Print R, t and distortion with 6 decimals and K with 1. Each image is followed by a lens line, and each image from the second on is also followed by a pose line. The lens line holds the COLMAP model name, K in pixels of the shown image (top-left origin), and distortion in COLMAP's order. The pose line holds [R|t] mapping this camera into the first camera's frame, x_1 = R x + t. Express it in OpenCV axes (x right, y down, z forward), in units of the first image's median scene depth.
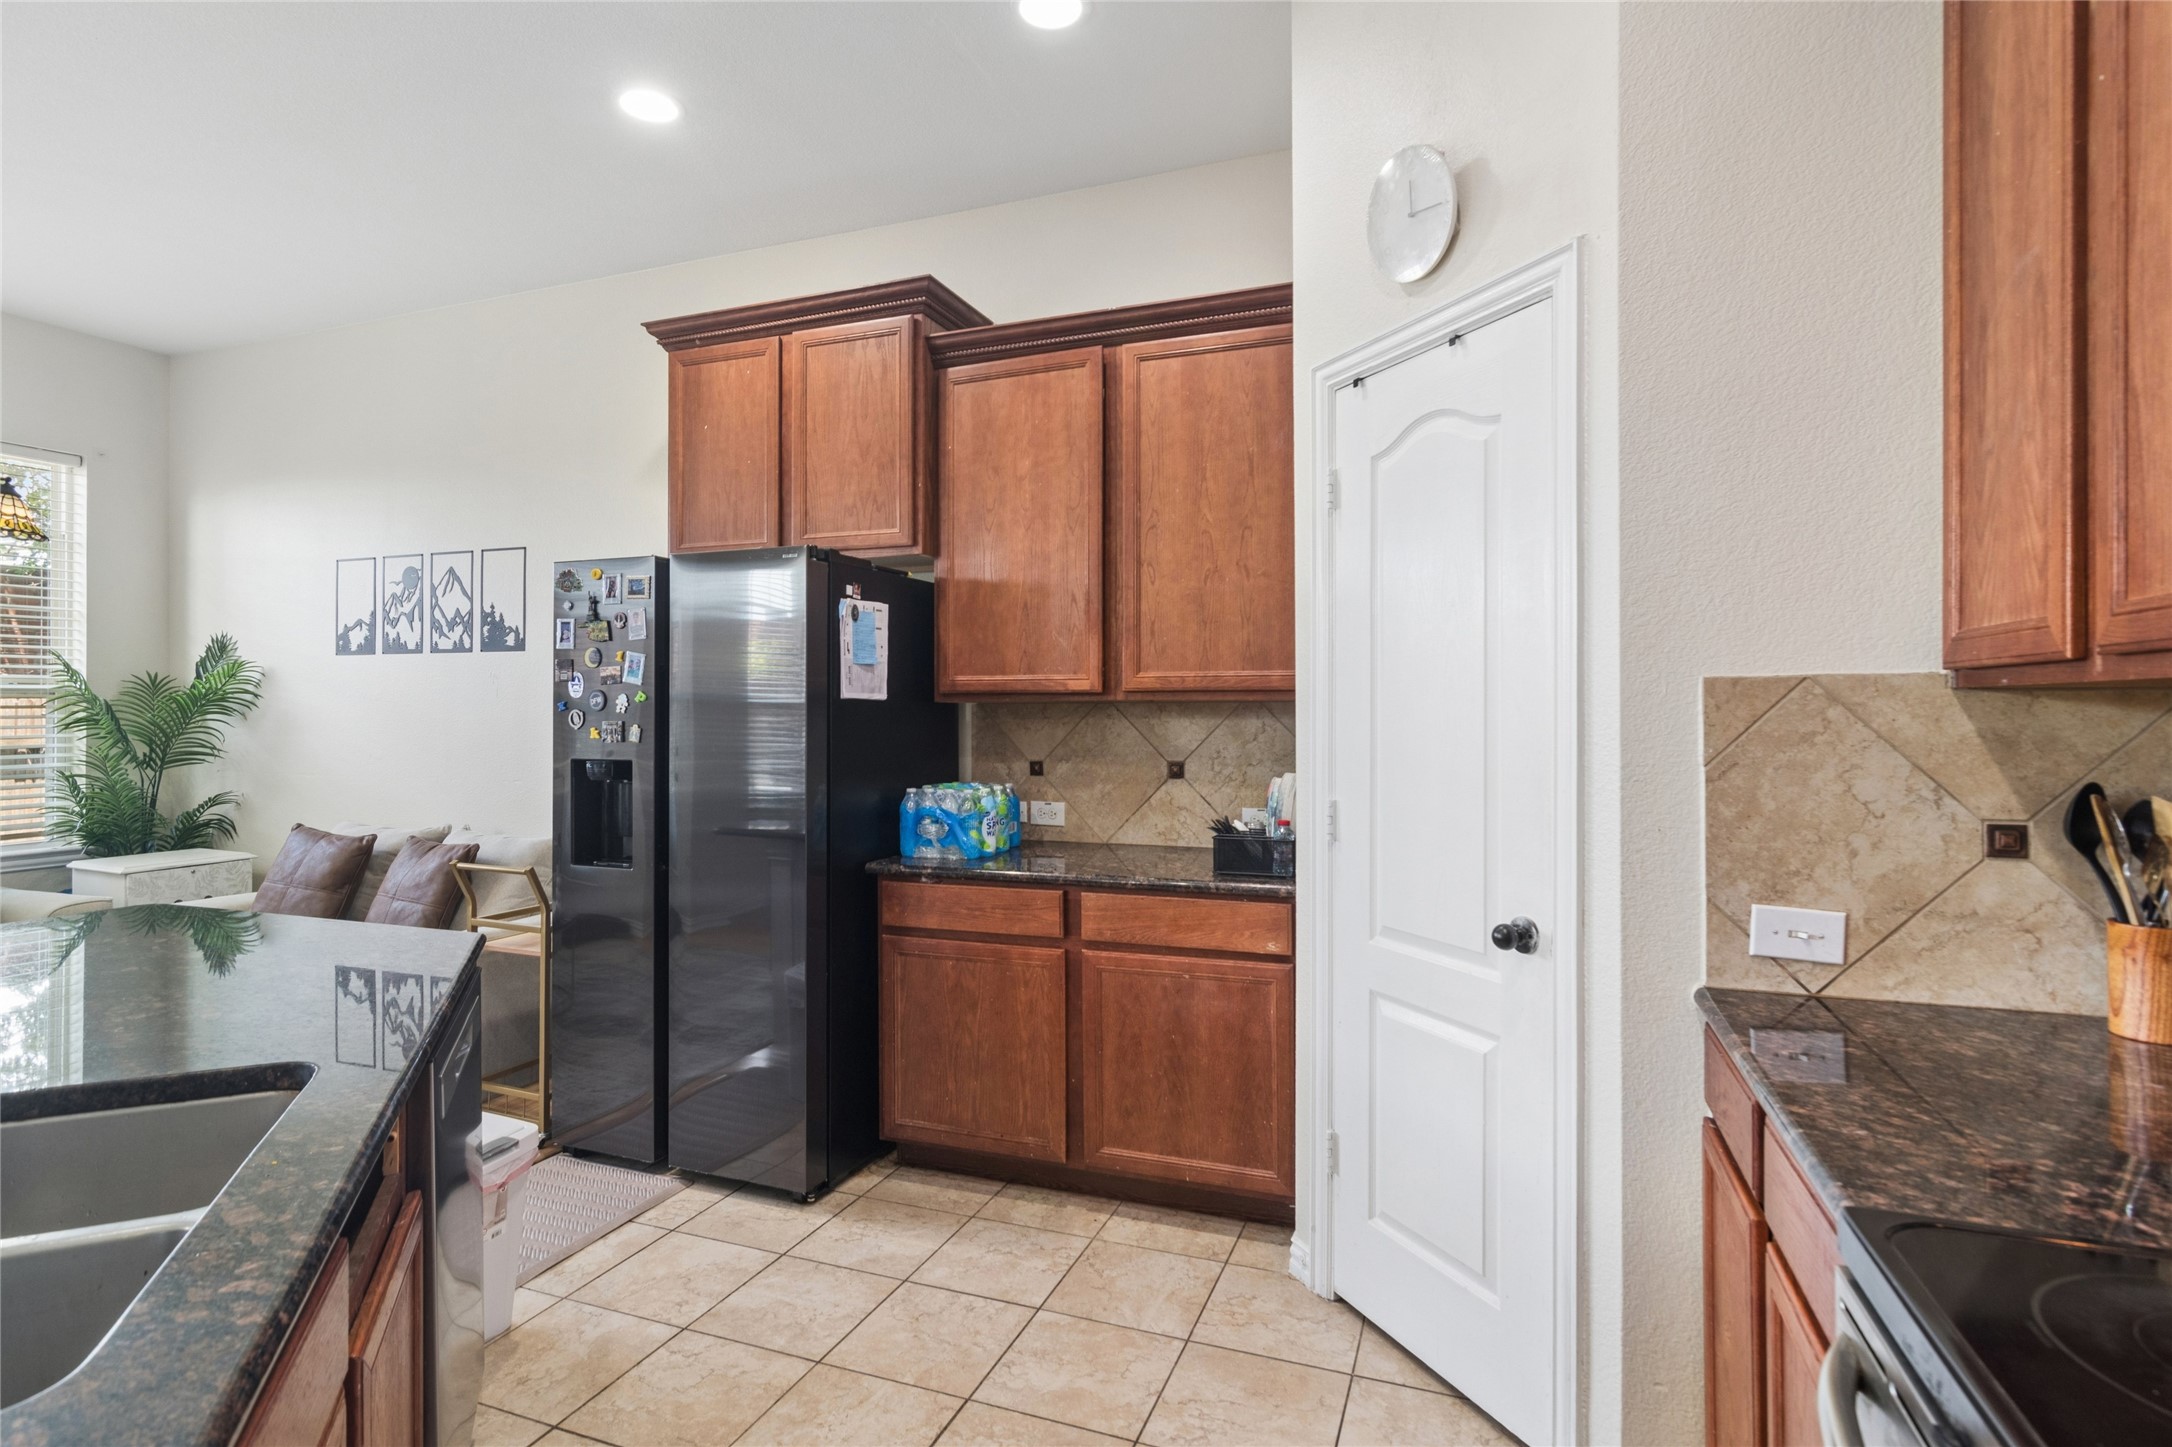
lens RADIAL K [[1073.9, 0, 1102.3], [0, 1073.9, 714.2], [0, 0, 1]] dist [-0.001450, 0.000641]
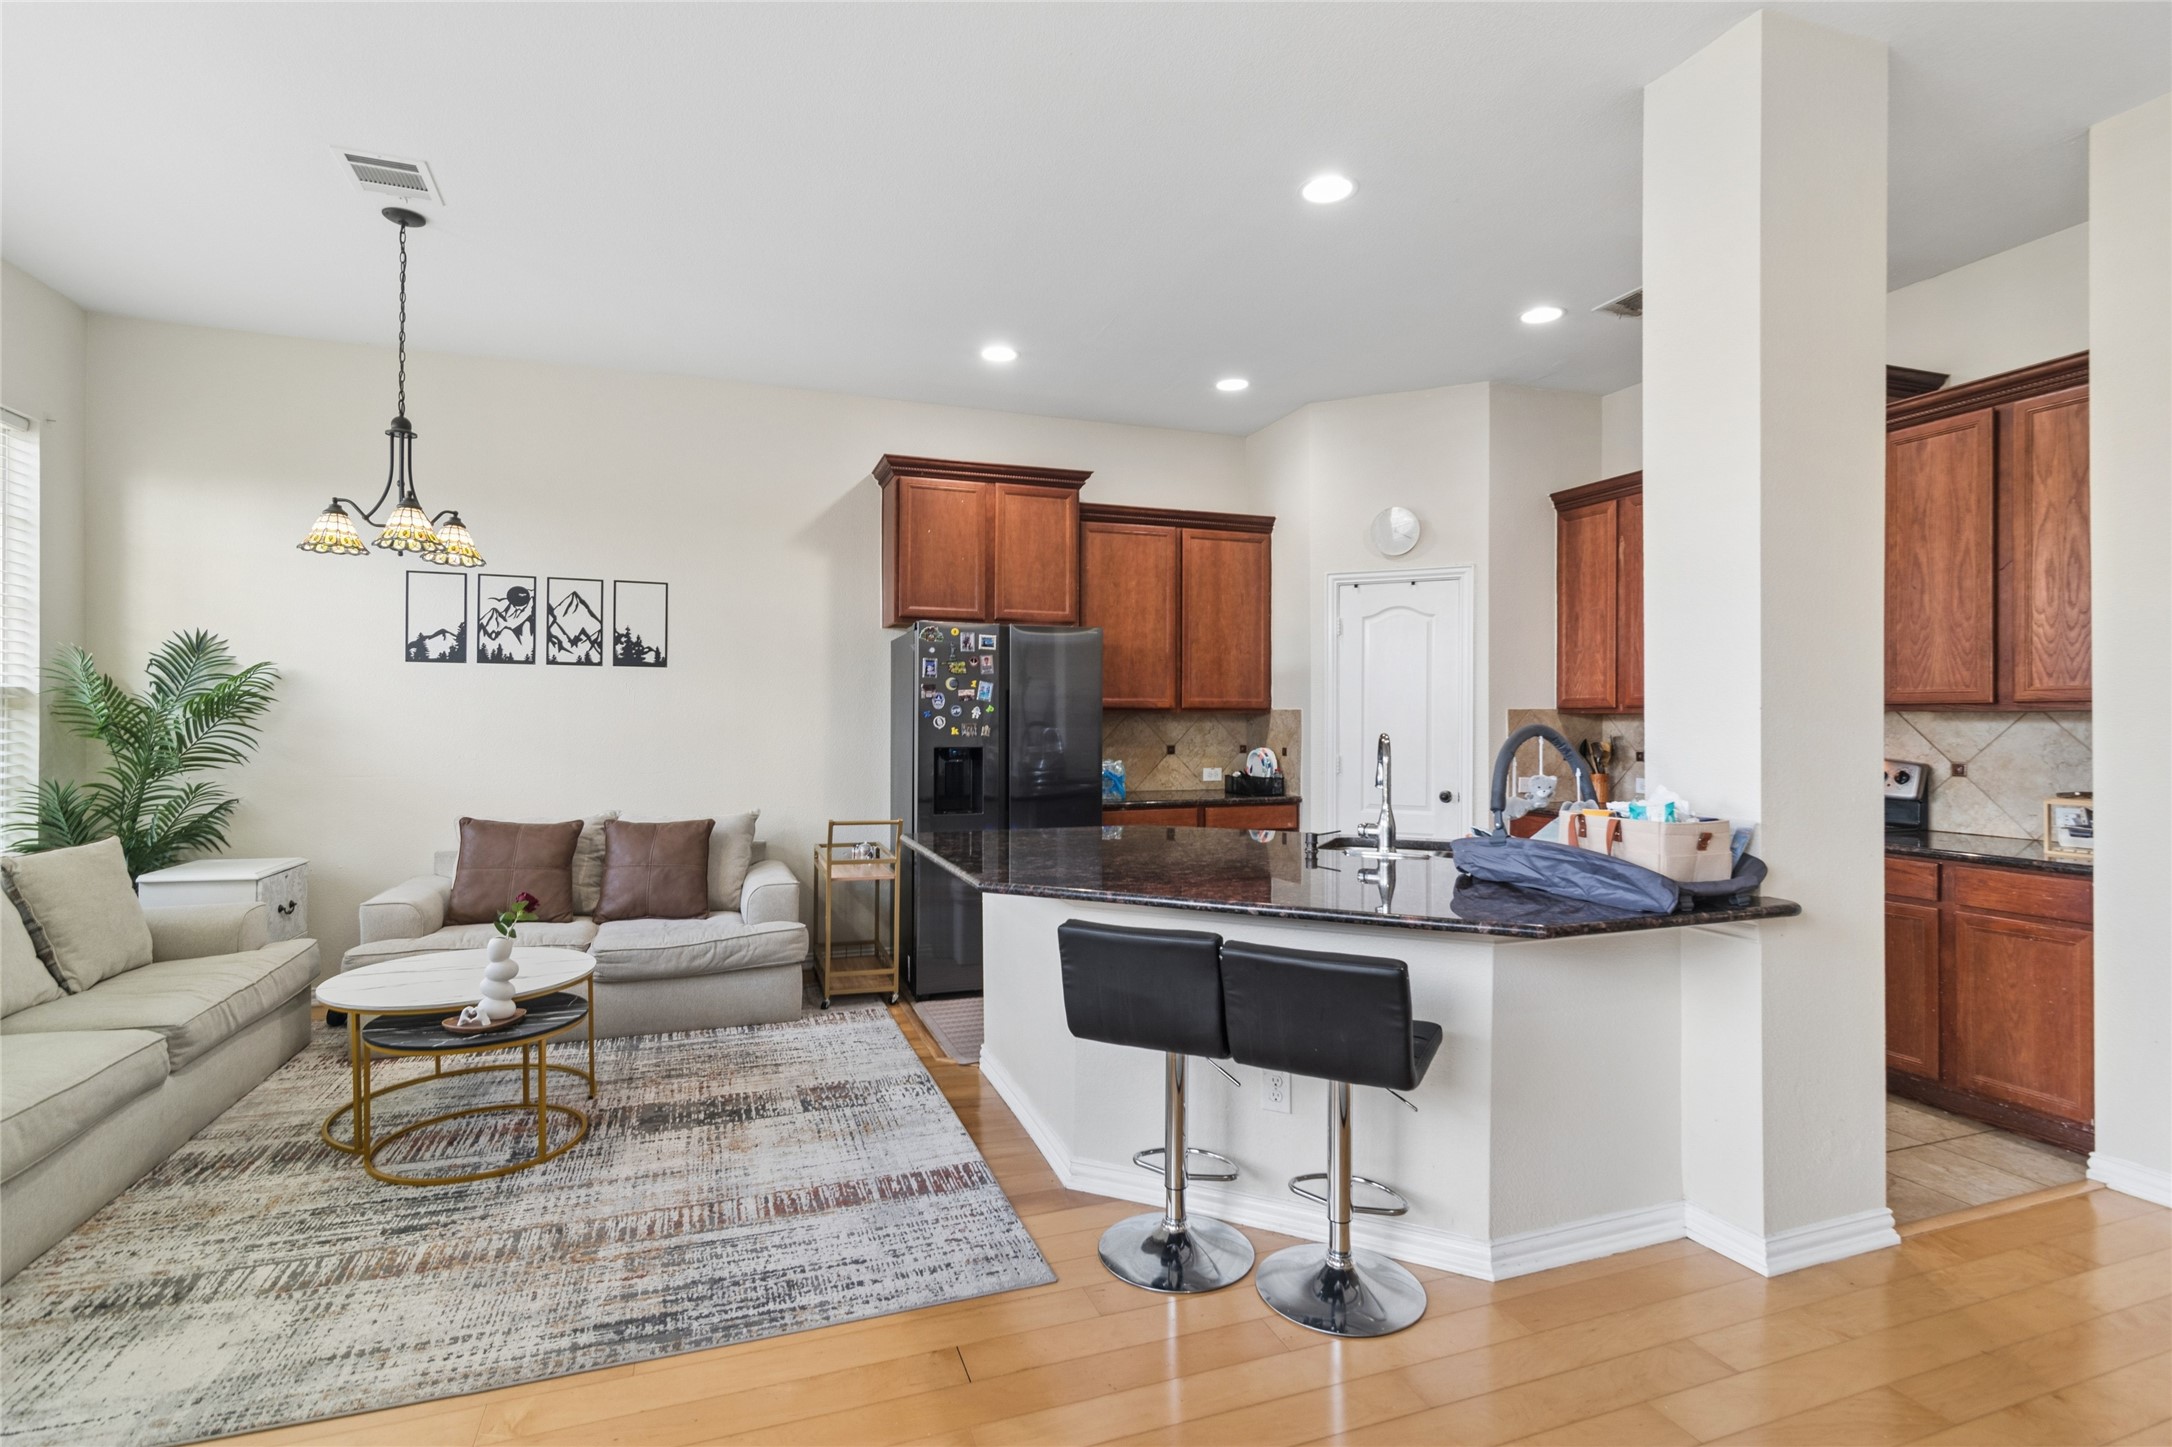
lens RADIAL K [[1030.7, 0, 1086.0], [0, 1030.7, 723.5], [0, 0, 1]] dist [-0.001596, -0.000010]
pose [[0.763045, 0.000069, 0.646346, -1.343227], [-0.001908, 0.999996, 0.002147, 0.002978], [-0.646343, -0.002871, 0.763042, -0.309282]]
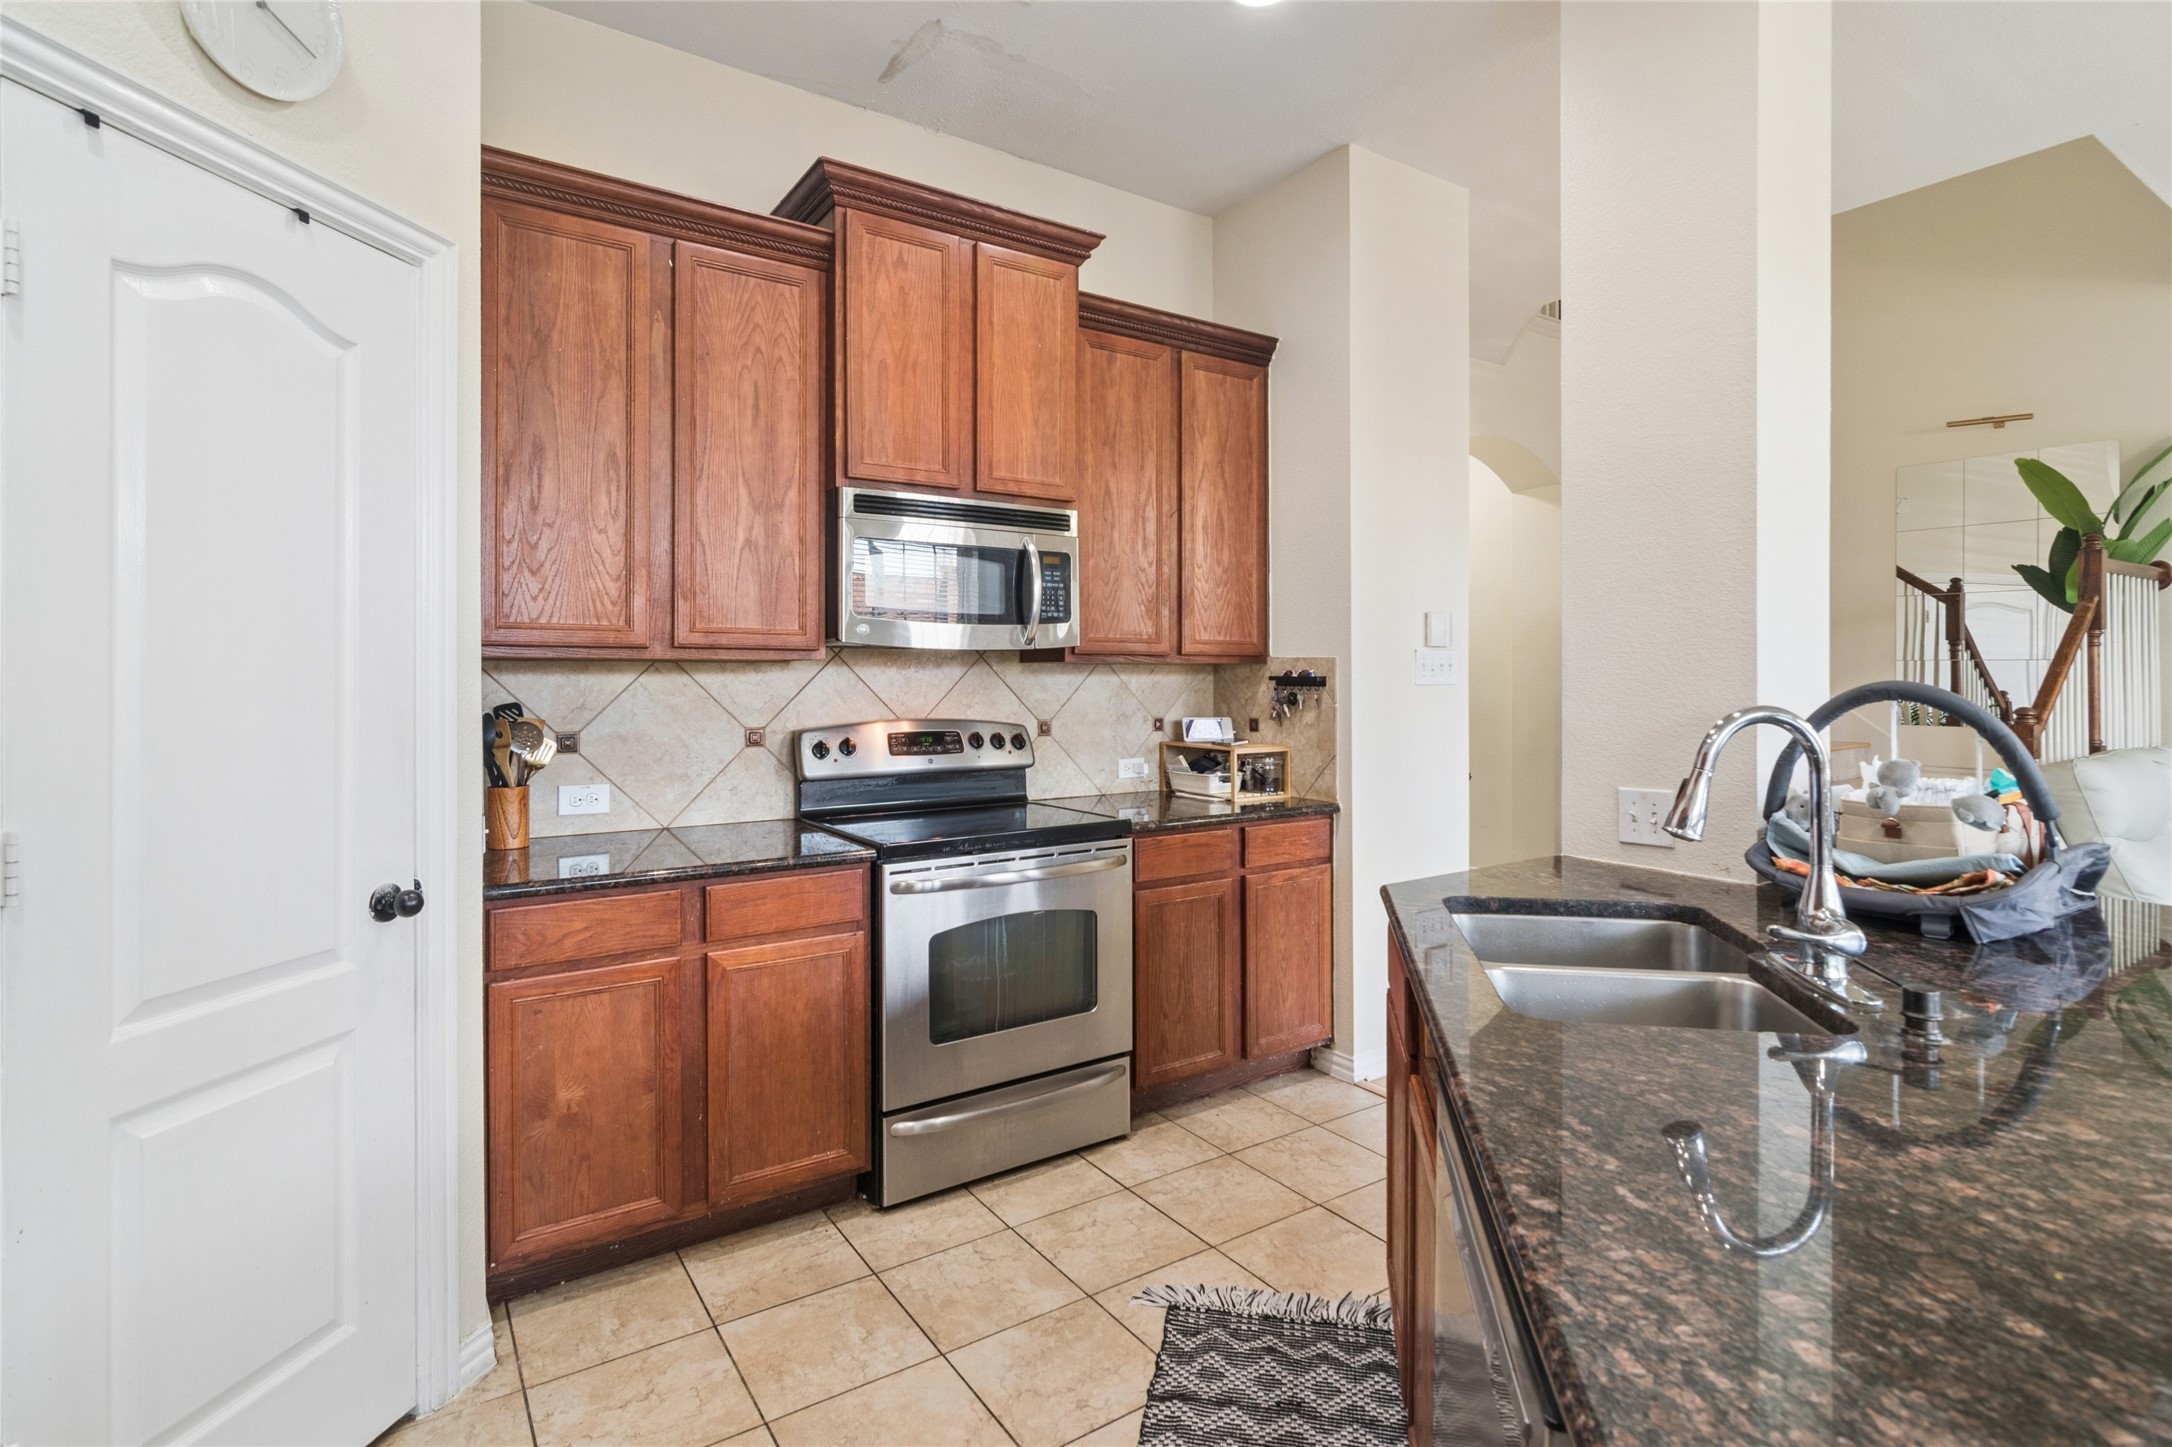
lens RADIAL K [[1060.8, 0, 1109.8], [0, 1060.8, 680.0], [0, 0, 1]] dist [-0.002961, 0.003124]
pose [[-0.816763, -0.002588, 0.576968, -0.430712], [0.001090, 0.999981, 0.006029, 0.000483], [-0.576972, 0.005553, -0.816745, 0.879814]]
